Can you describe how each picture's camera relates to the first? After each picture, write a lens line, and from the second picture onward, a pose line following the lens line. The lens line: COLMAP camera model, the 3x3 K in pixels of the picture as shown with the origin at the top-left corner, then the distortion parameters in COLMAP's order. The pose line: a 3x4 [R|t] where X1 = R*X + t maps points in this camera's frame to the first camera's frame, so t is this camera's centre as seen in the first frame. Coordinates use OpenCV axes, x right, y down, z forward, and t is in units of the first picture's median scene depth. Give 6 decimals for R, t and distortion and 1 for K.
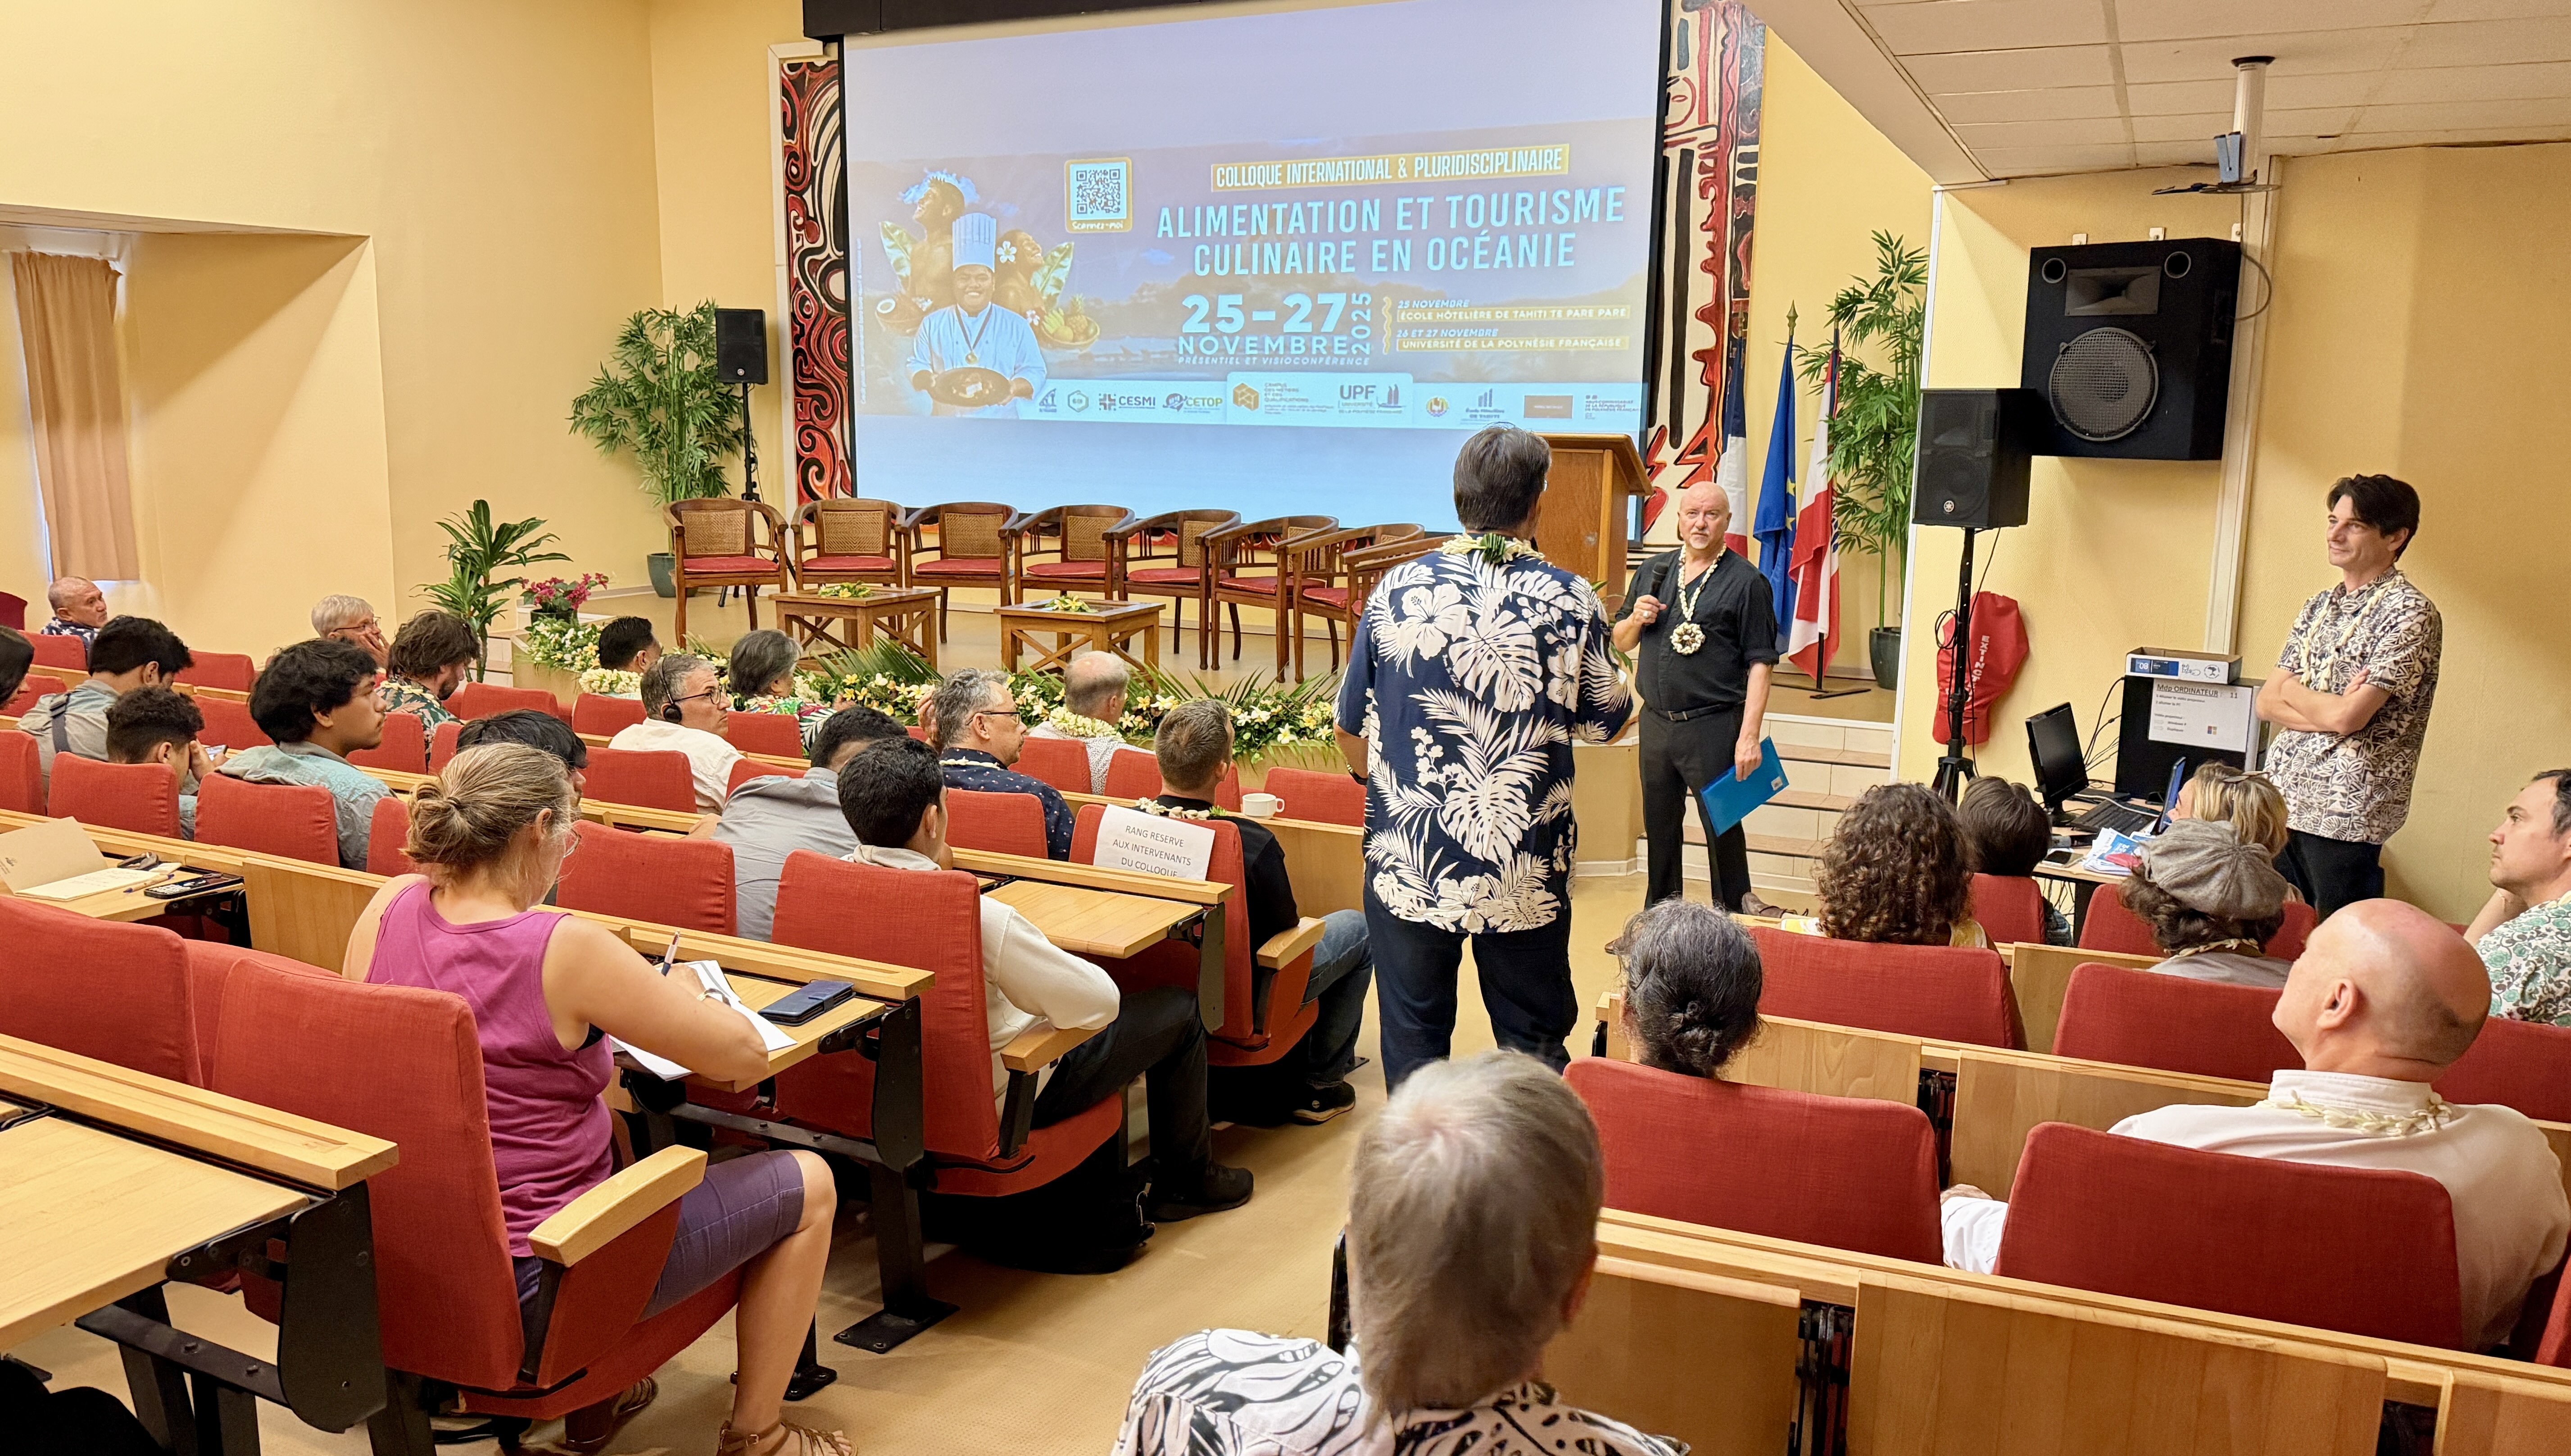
lens RADIAL K [[1945.8, 0, 1285.5], [0, 1945.8, 728.0], [0, 0, 1]] dist [0.047510, 0.000169]
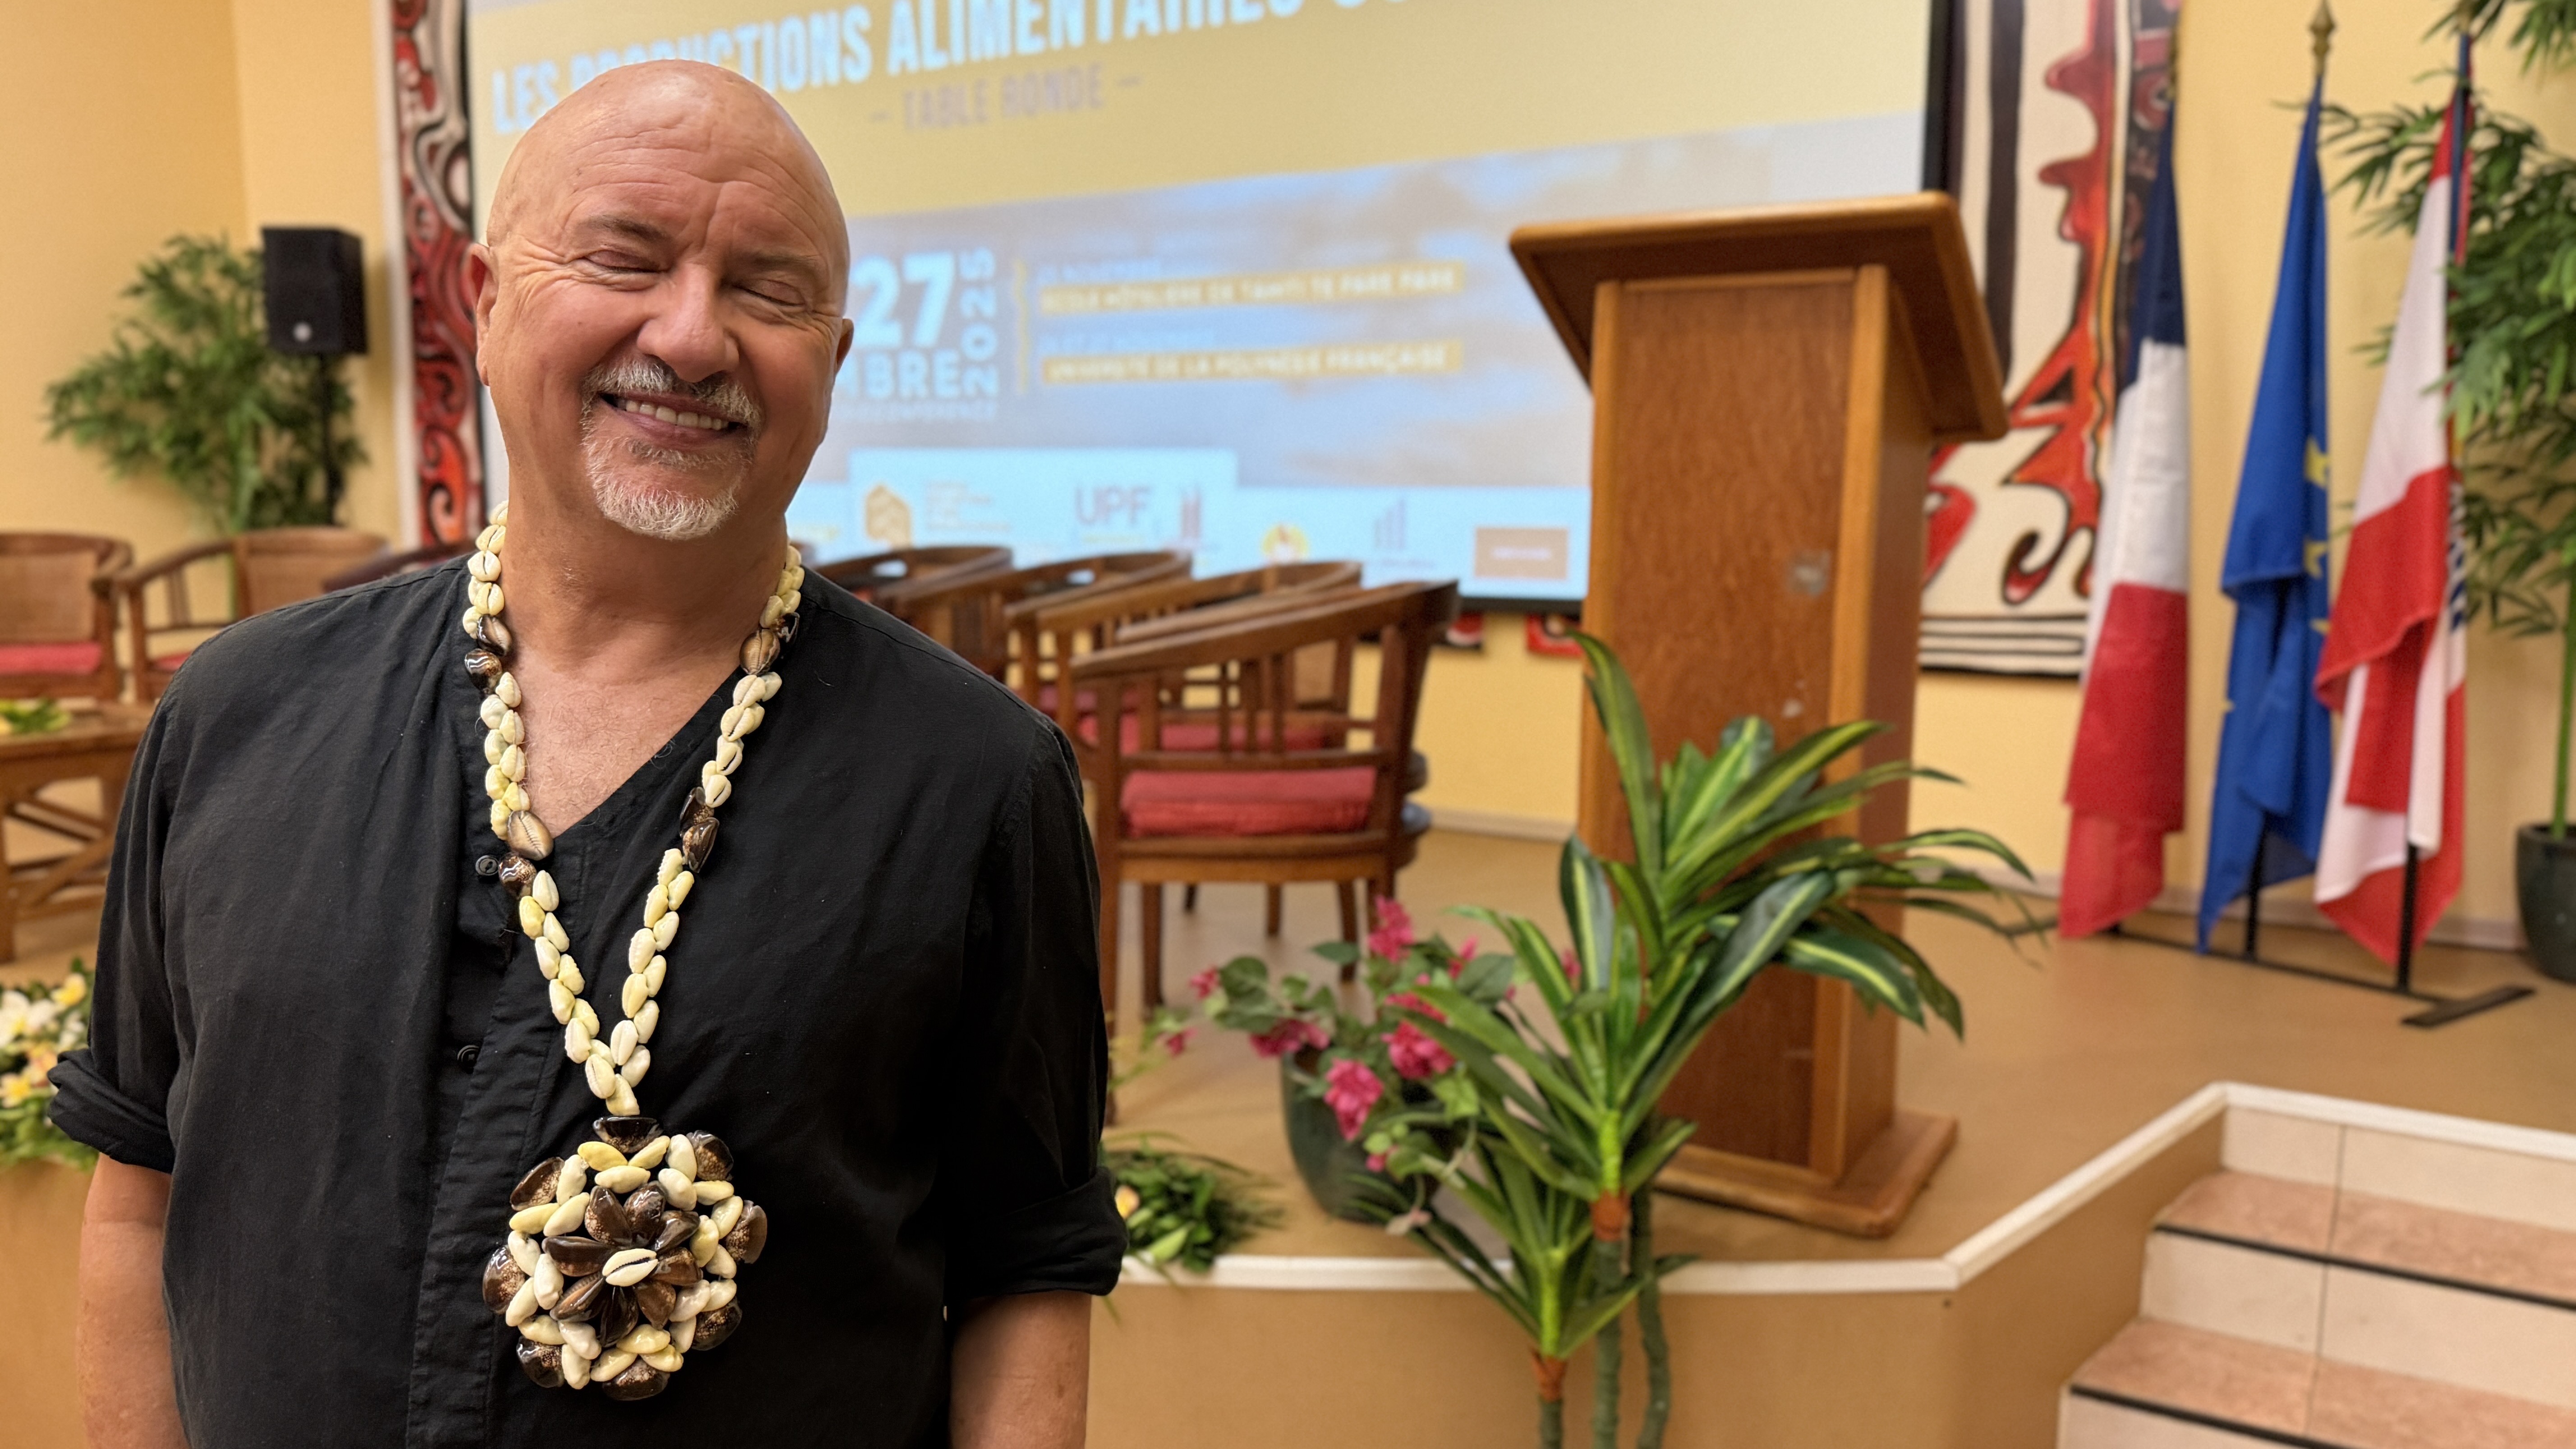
lens RADIAL K [[1812.0, 0, 1288.0], [0, 1812.0, 724.5], [0, 0, 1]] dist [-0.042197, -0.000127]
pose [[0.993188, 0.006810, -0.116320, 0.092920], [-0.012394, 0.998801, -0.047350, -0.050884], [0.115858, 0.048469, 0.992083, 0.605997]]
